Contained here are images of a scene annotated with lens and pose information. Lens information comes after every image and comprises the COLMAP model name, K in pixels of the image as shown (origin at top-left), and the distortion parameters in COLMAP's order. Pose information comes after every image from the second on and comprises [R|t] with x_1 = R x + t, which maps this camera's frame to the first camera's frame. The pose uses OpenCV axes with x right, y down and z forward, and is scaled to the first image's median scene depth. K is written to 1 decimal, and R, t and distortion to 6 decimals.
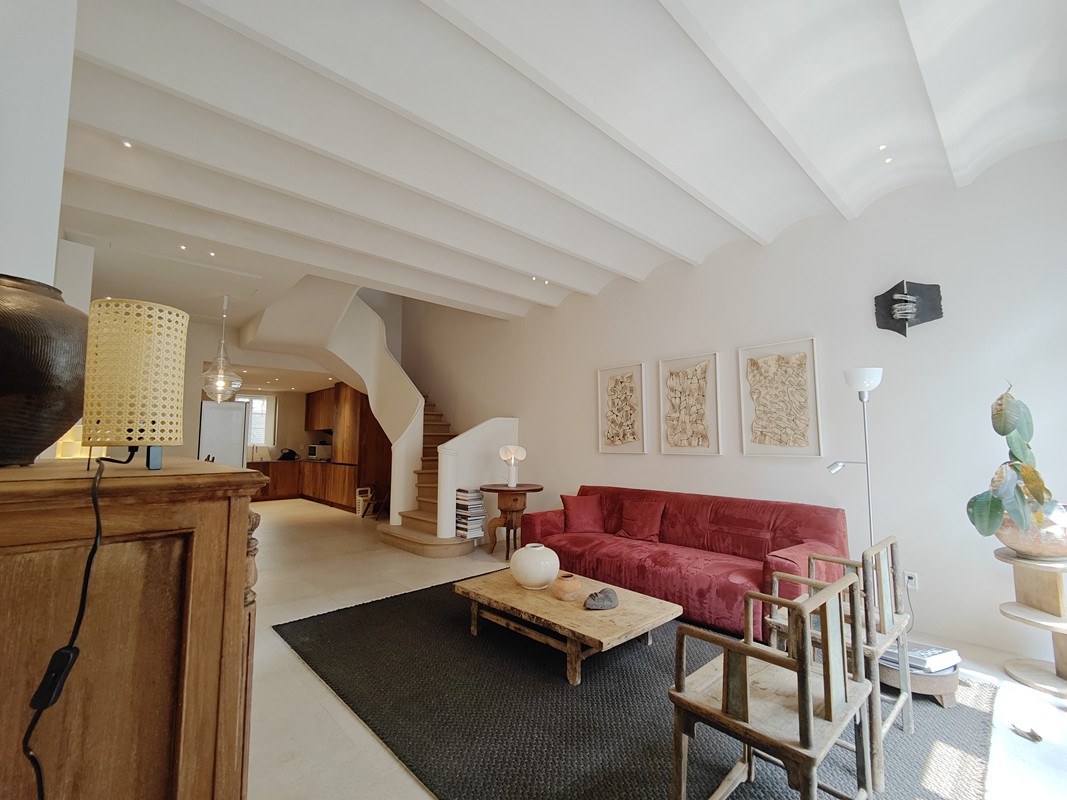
lens RADIAL K [[470.8, 0, 531.2], [0, 470.8, 399.7], [0, 0, 1]] dist [-0.001611, 0.000039]
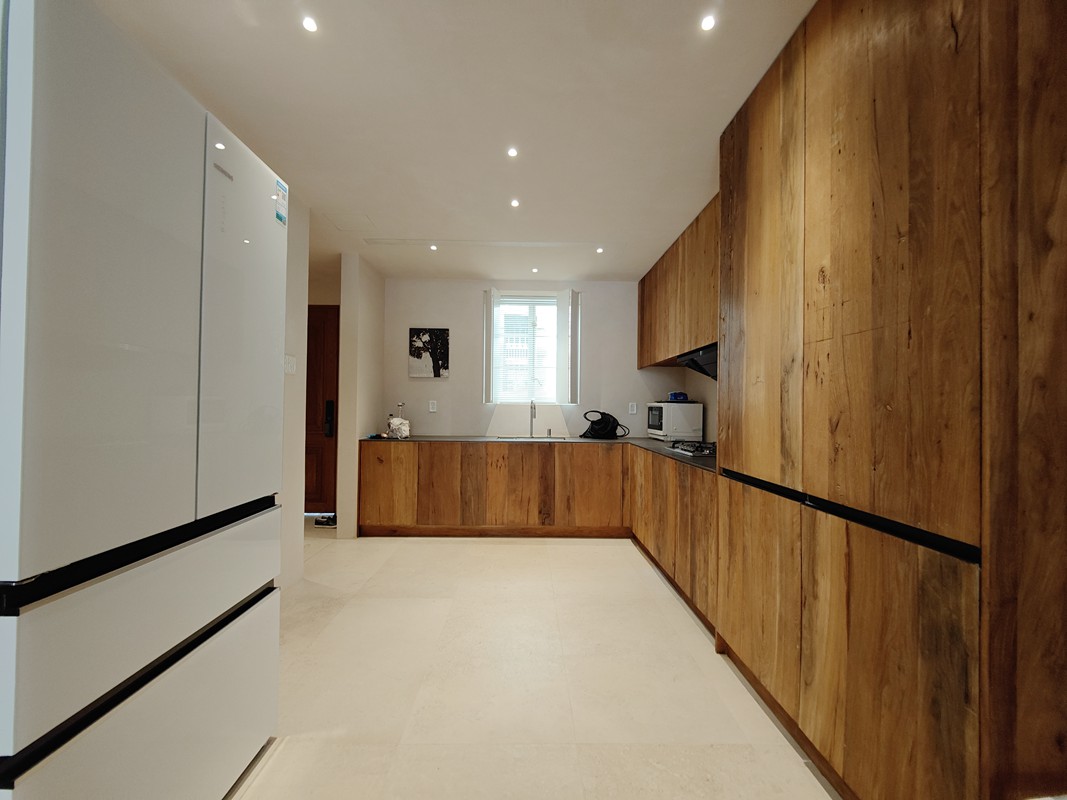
lens RADIAL K [[470.8, 0, 531.3], [0, 470.8, 402.8], [0, 0, 1]] dist [-0.001611, 0.000039]
pose [[0.747420, -0.002351, -0.664347, -0.287232], [0.053156, 0.996999, 0.056275, 0.070335], [0.662222, -0.077375, 0.745302, 0.652805]]
